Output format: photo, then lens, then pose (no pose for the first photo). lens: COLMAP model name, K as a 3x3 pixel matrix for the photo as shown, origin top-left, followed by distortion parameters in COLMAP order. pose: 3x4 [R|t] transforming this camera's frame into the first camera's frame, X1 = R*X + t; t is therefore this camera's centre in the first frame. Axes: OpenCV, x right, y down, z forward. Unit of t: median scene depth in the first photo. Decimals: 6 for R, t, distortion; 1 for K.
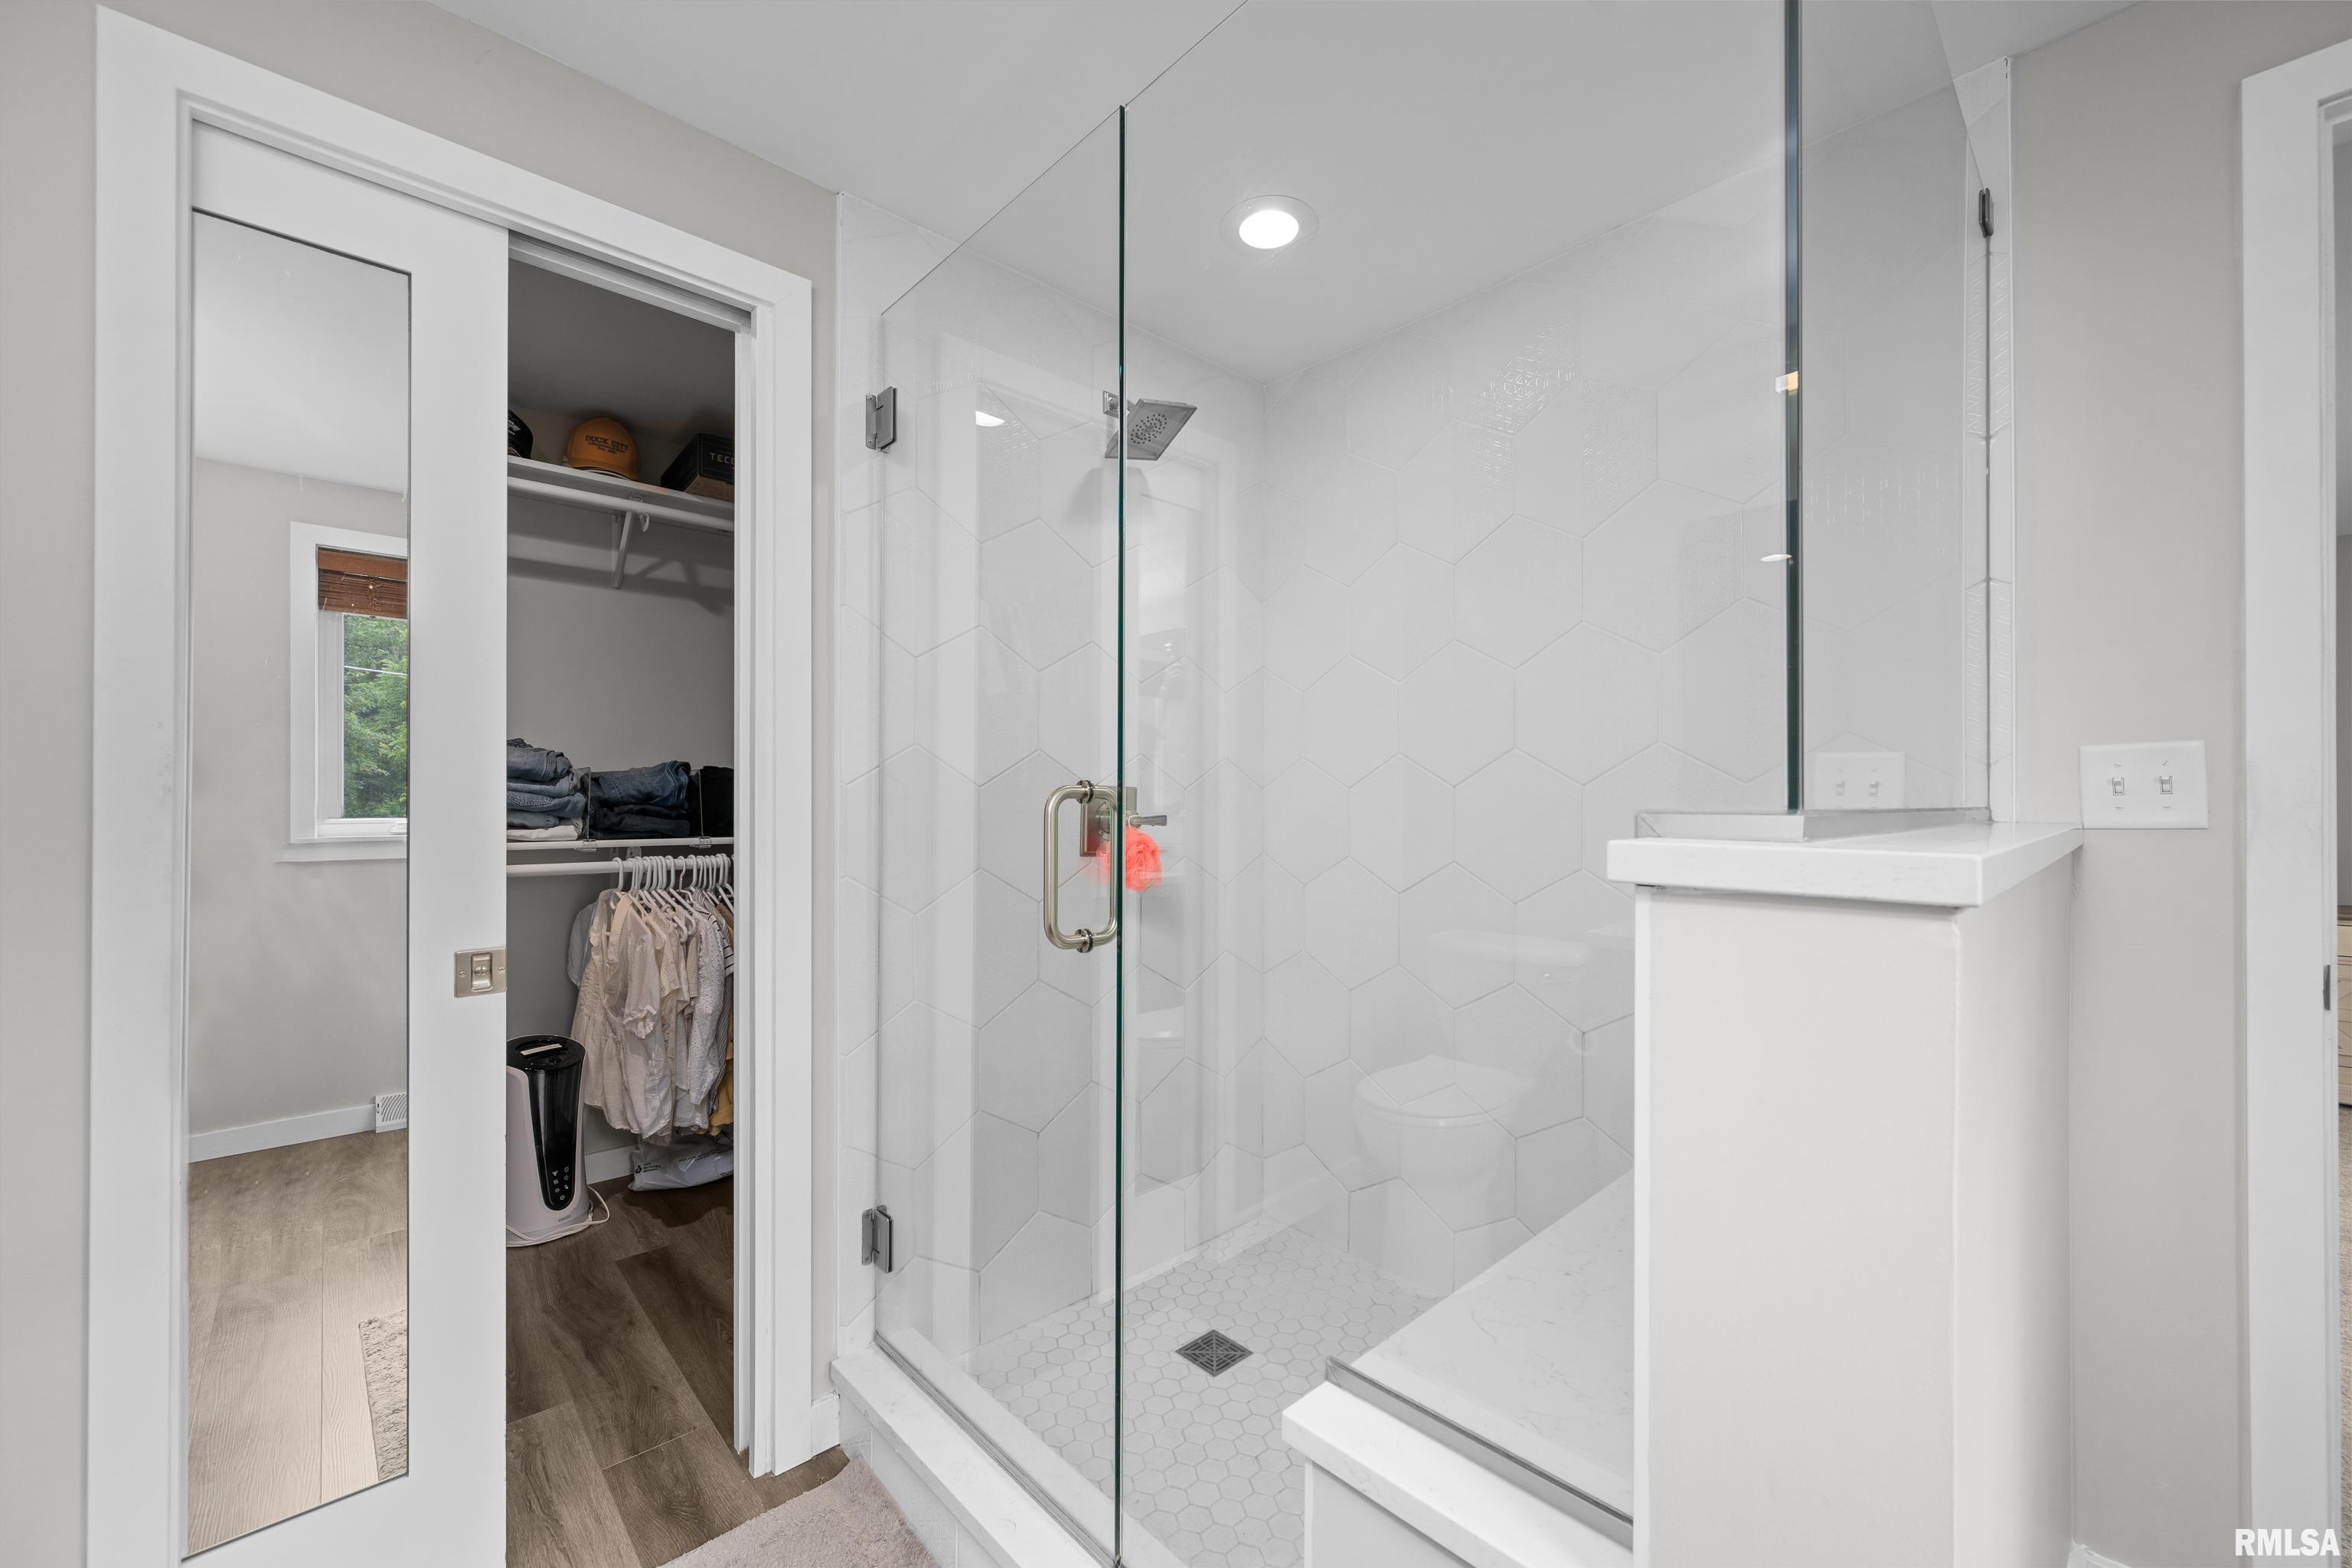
lens RADIAL K [[923.8, 0, 1171.5], [0, 923.8, 795.7], [0, 0, 1]] dist [0.002272, 0.000271]
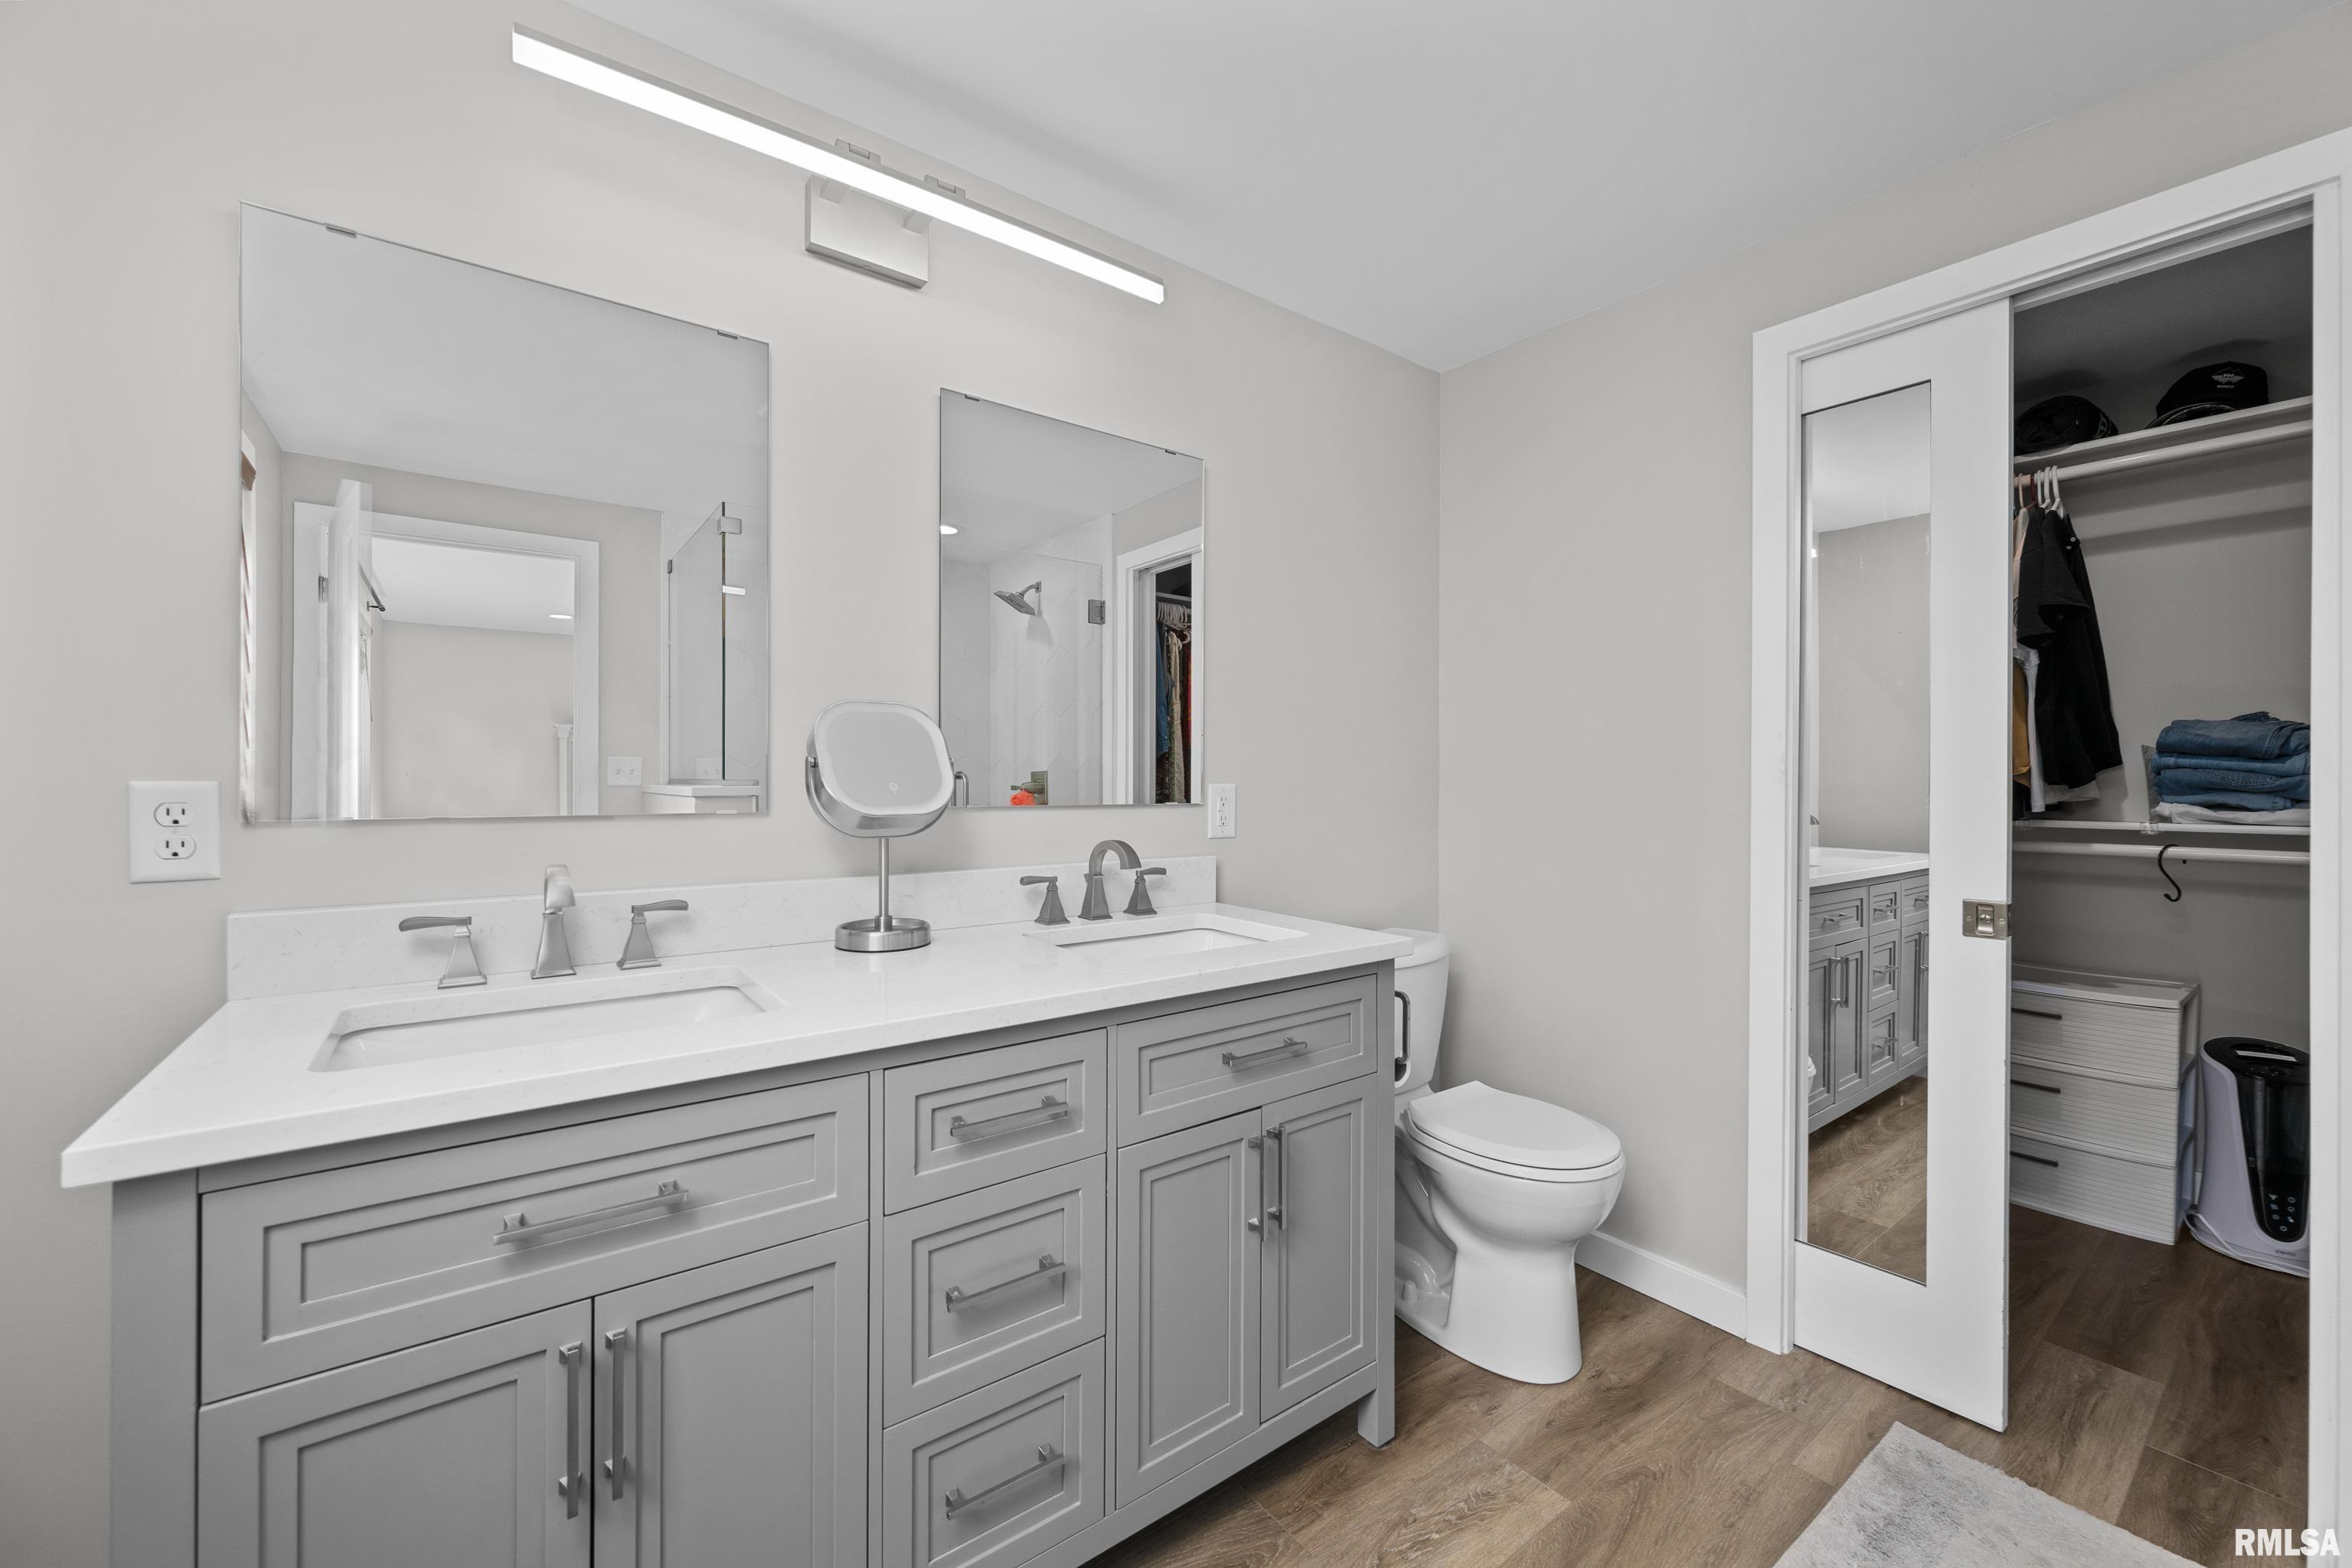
lens RADIAL K [[923.8, 0, 1177.4], [0, 923.8, 778.0], [0, 0, 1]] dist [0.002272, 0.000271]
pose [[-0.100003, 0.001679, -0.994986, 0.505201], [0.001739, 0.999997, 0.001513, 0.000365], [0.994986, -0.001579, -0.100006, 0.056079]]
